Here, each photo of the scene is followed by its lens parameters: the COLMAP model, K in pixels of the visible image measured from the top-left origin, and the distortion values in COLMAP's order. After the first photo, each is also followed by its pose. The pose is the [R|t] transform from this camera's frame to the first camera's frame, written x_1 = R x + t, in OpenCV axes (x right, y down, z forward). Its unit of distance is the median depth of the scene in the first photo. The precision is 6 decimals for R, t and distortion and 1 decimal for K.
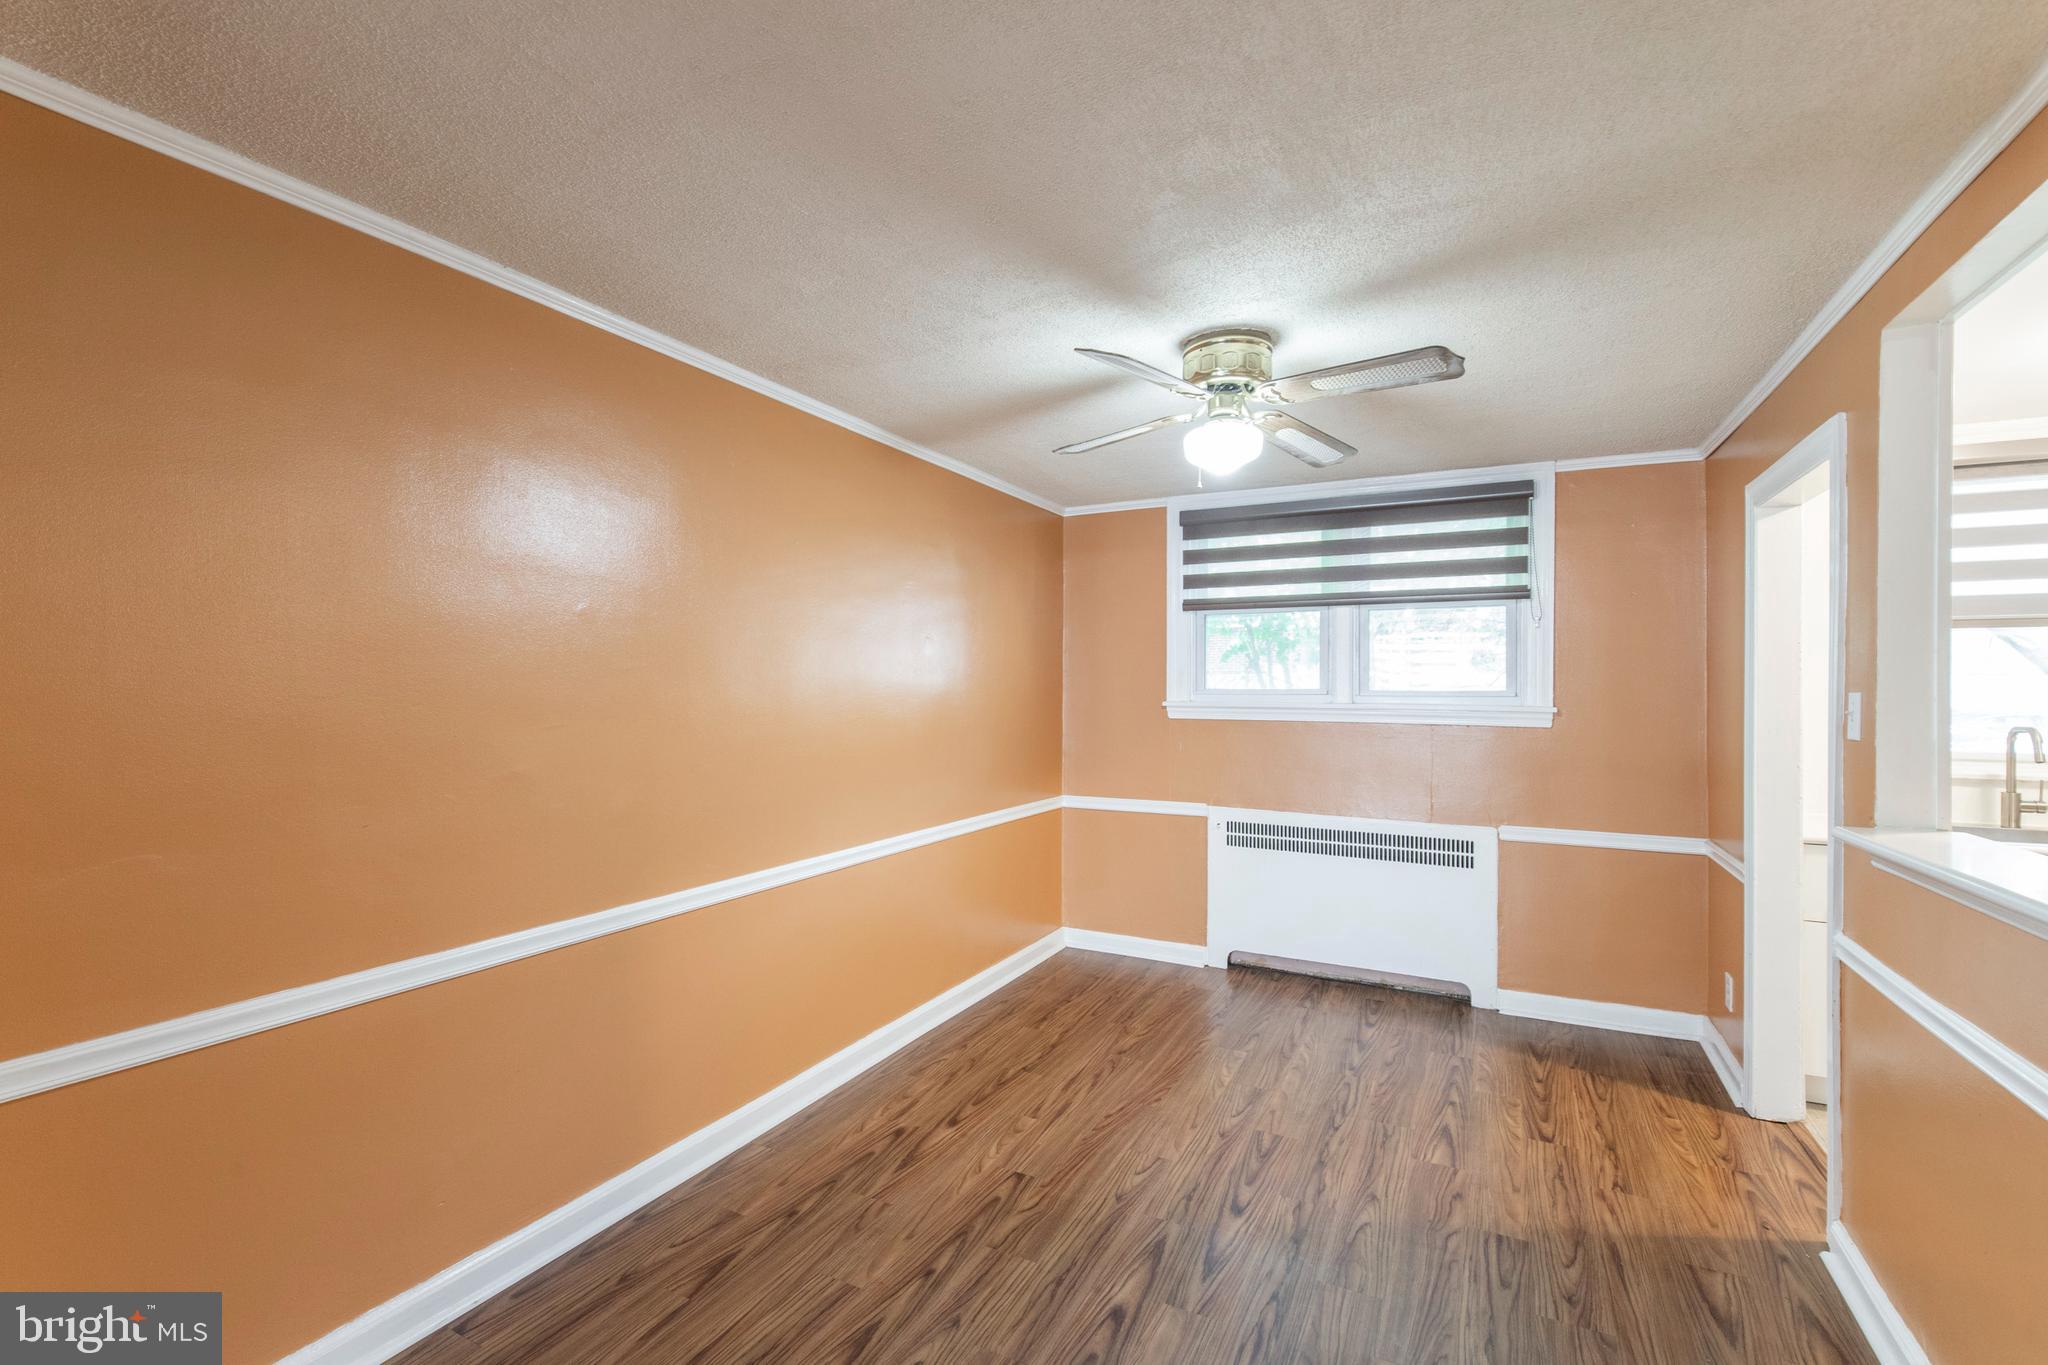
lens RADIAL K [[916.0, 0, 1026.0], [0, 916.0, 686.4], [0, 0, 1]] dist [0.038960, -0.022486]
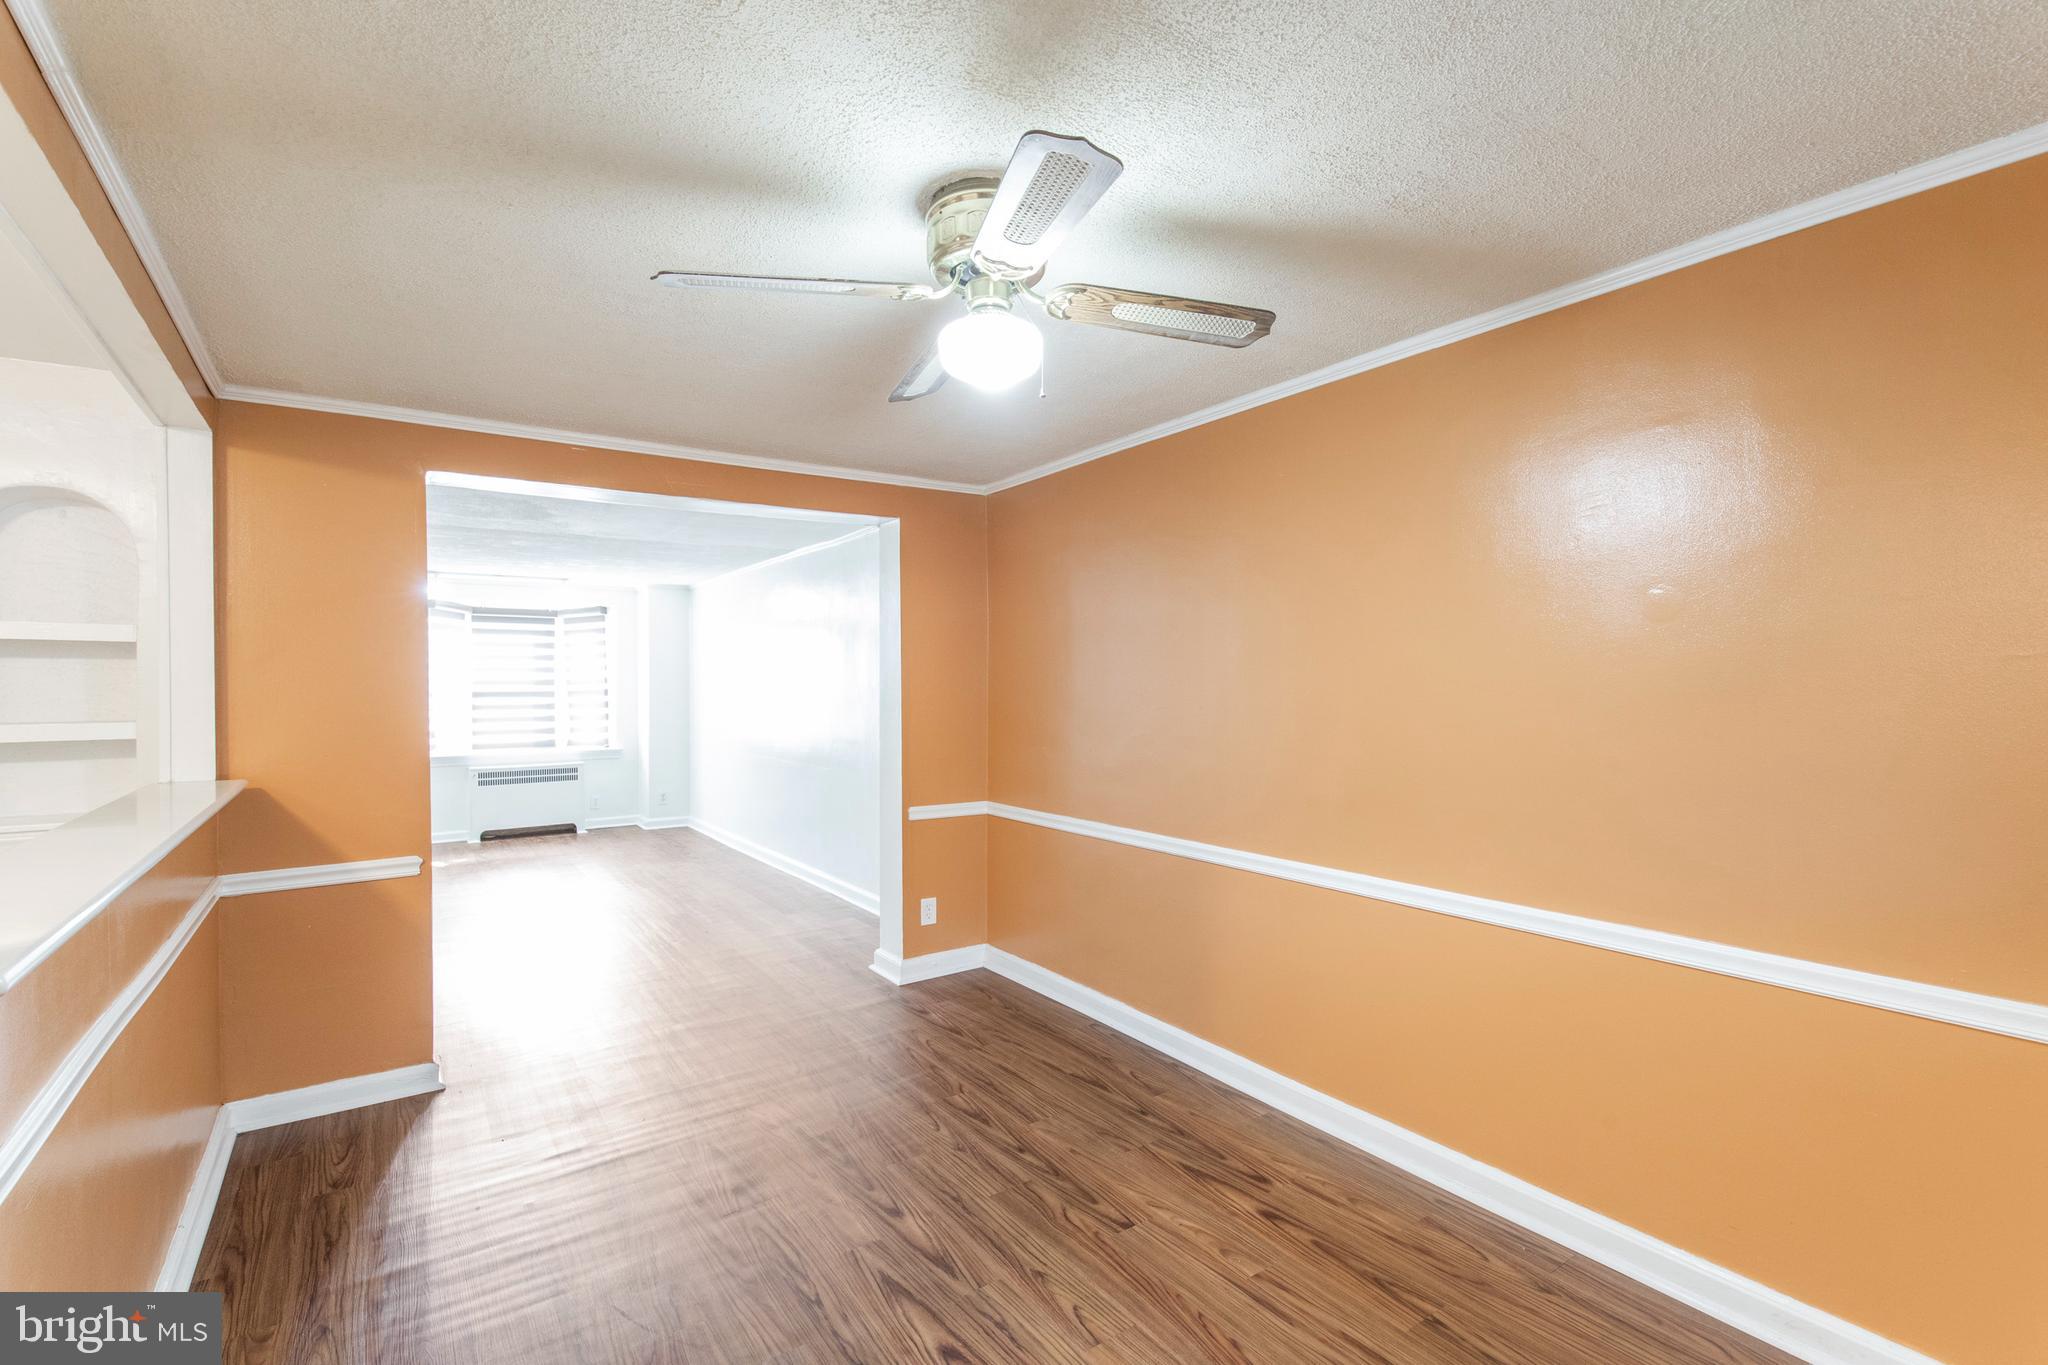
lens RADIAL K [[916.0, 0, 1026.0], [0, 916.0, 686.4], [0, 0, 1]] dist [0.038960, -0.022486]
pose [[-0.474863, 0.002526, -0.880056, 0.583128], [0.003200, 0.999994, 0.001143, 0.003298], [0.880054, -0.002274, -0.474868, 0.944173]]
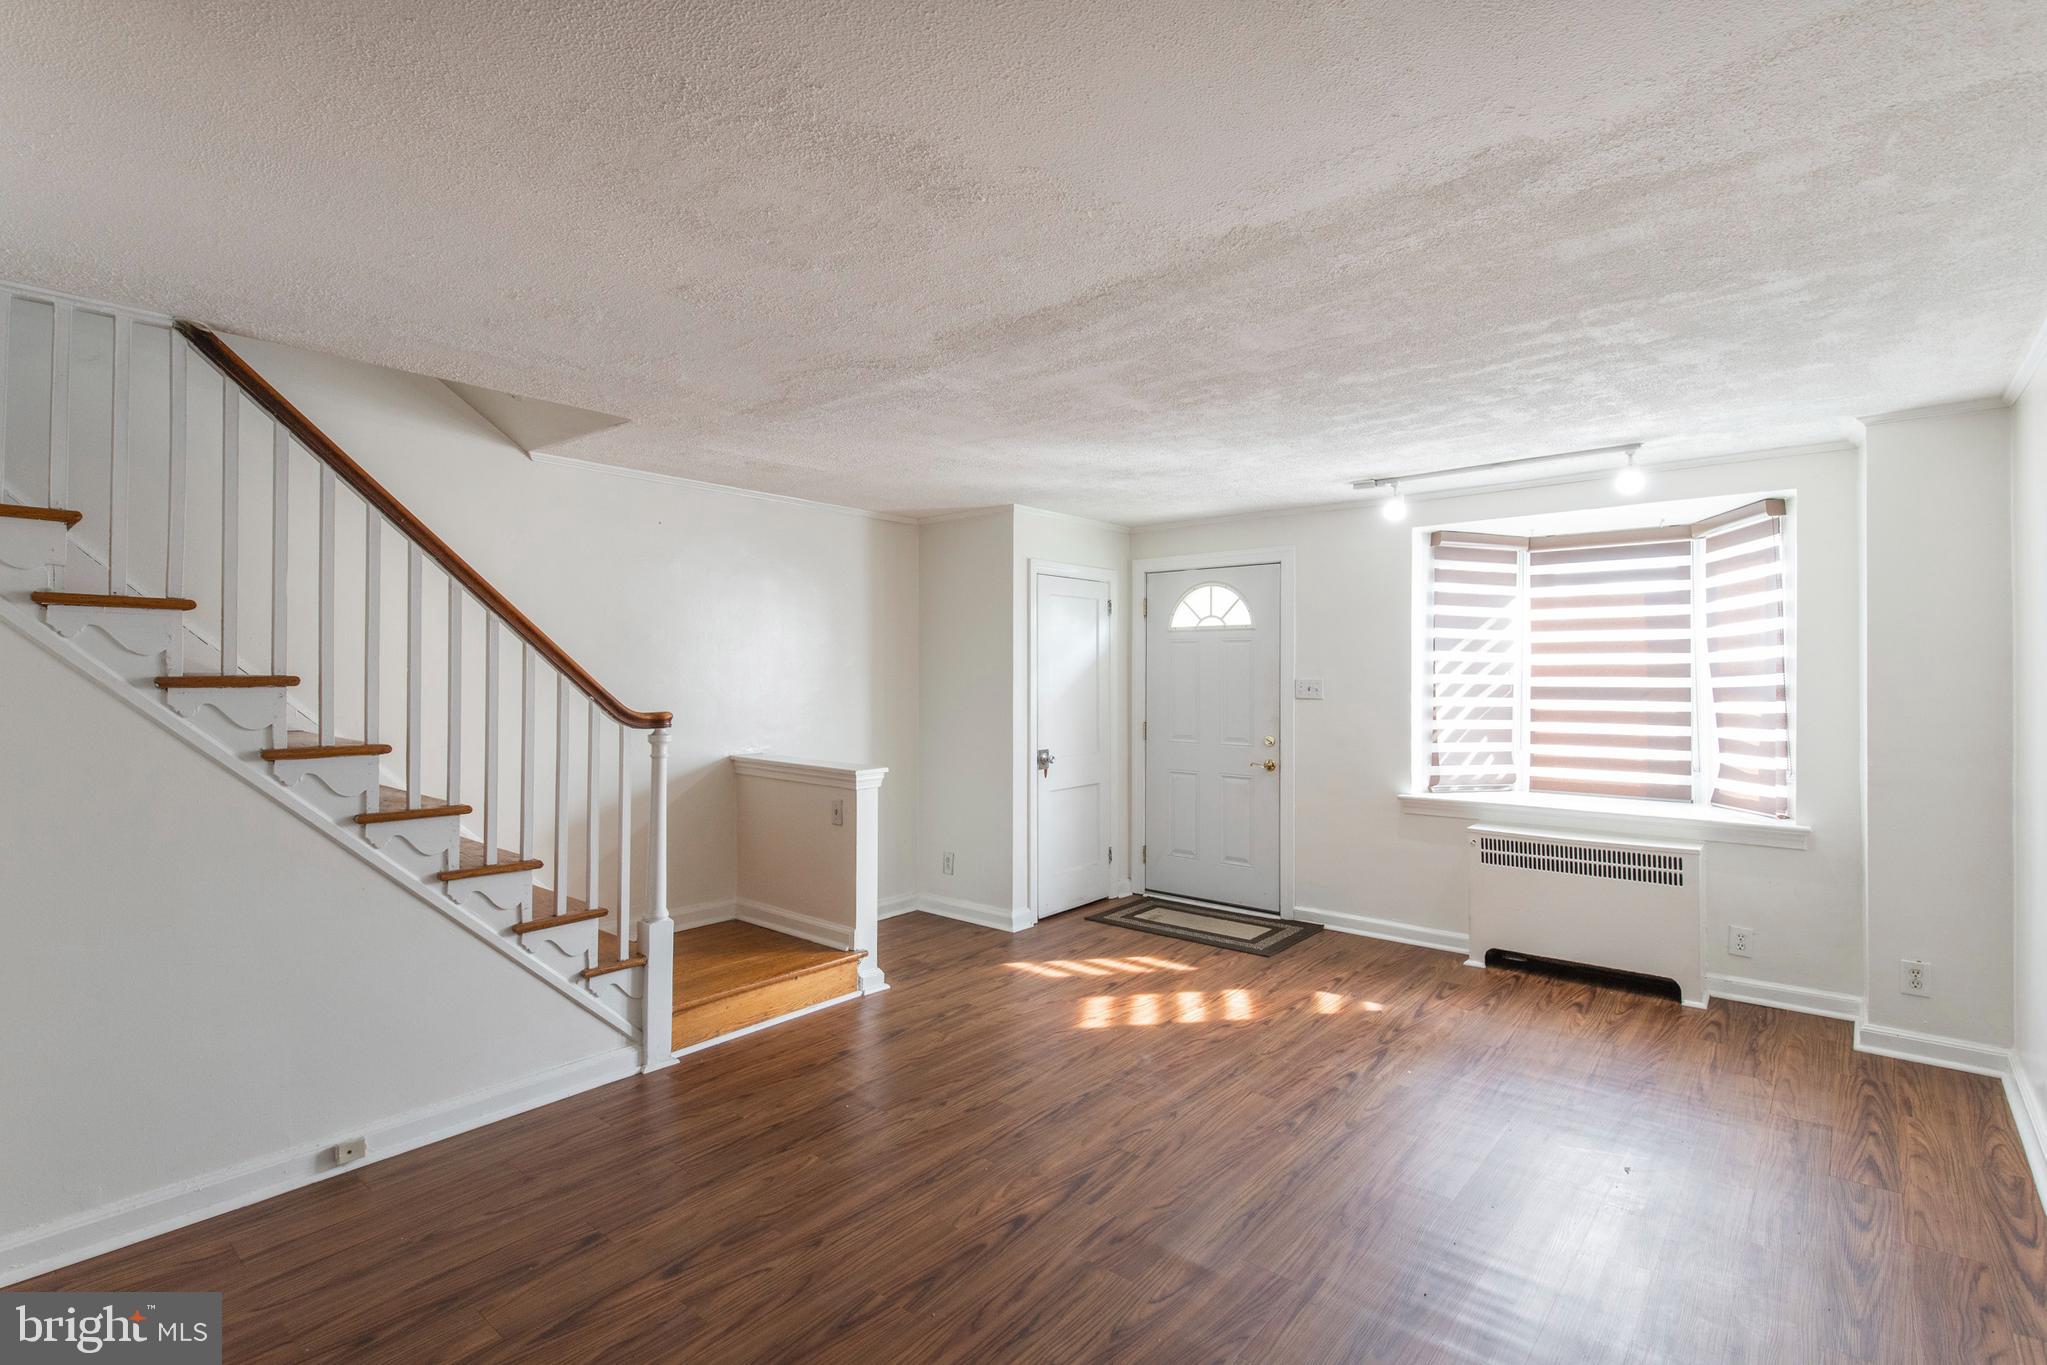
lens RADIAL K [[953.0, 0, 1018.3], [0, 953.0, 668.6], [0, 0, 1]] dist [0.014259, -0.001035]
pose [[-0.971112, 0.002015, 0.238615, -0.448218], [0.000645, 0.999983, -0.005820, -0.004554], [-0.238622, -0.005498, -0.971097, 0.094748]]
